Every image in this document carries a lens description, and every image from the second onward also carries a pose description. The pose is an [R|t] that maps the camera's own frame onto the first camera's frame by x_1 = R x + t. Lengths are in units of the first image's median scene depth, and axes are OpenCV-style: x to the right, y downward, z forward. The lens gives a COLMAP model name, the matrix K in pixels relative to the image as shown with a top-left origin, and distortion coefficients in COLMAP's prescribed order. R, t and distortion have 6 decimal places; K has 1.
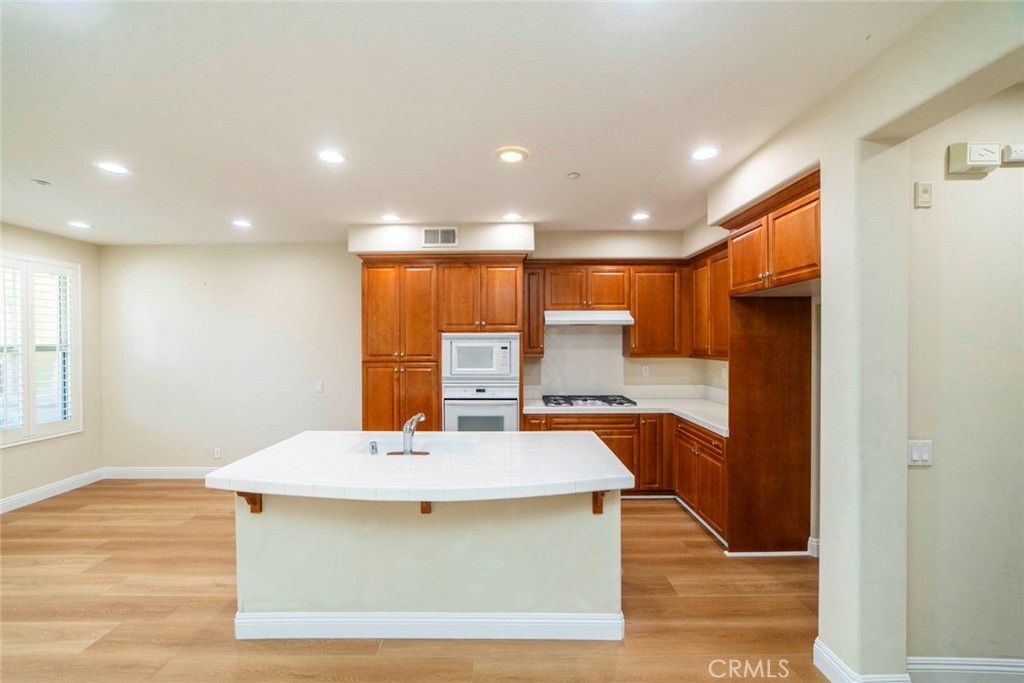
lens RADIAL K [[399.5, 0, 512.3], [0, 399.5, 341.9], [0, 0, 1]] dist [-0.004003, 0.000406]
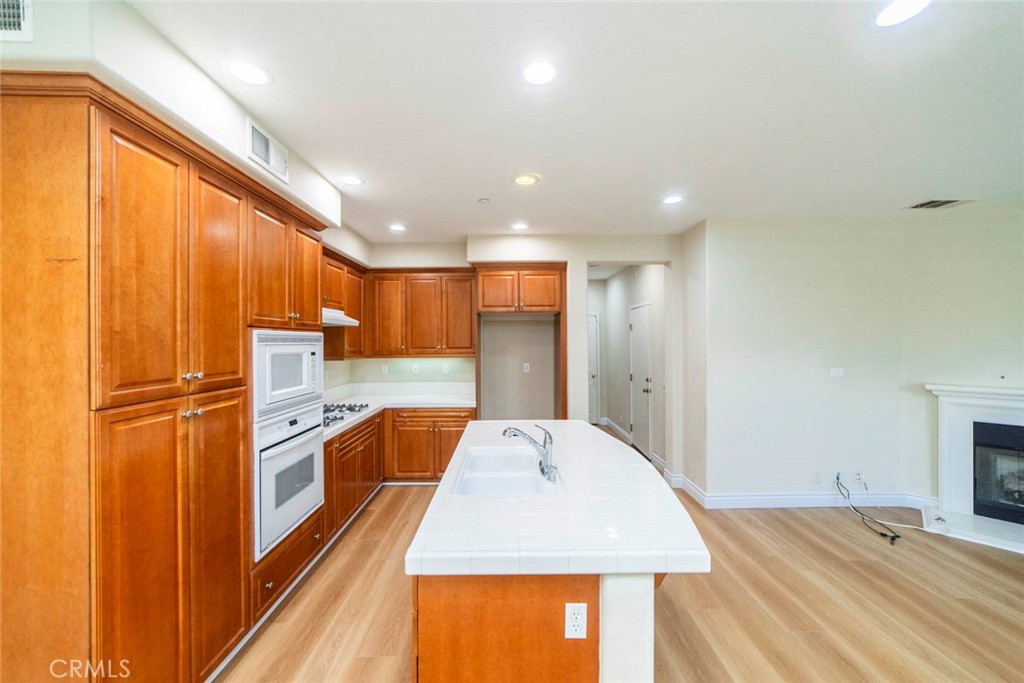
lens RADIAL K [[399.5, 0, 513.0], [0, 399.5, 341.3], [0, 0, 1]] dist [-0.004003, 0.000406]
pose [[-0.012581, 0.001507, 0.999920, -0.711142], [0.003477, 0.999993, -0.001464, -0.003963], [-0.999915, 0.003459, -0.012586, 0.659269]]
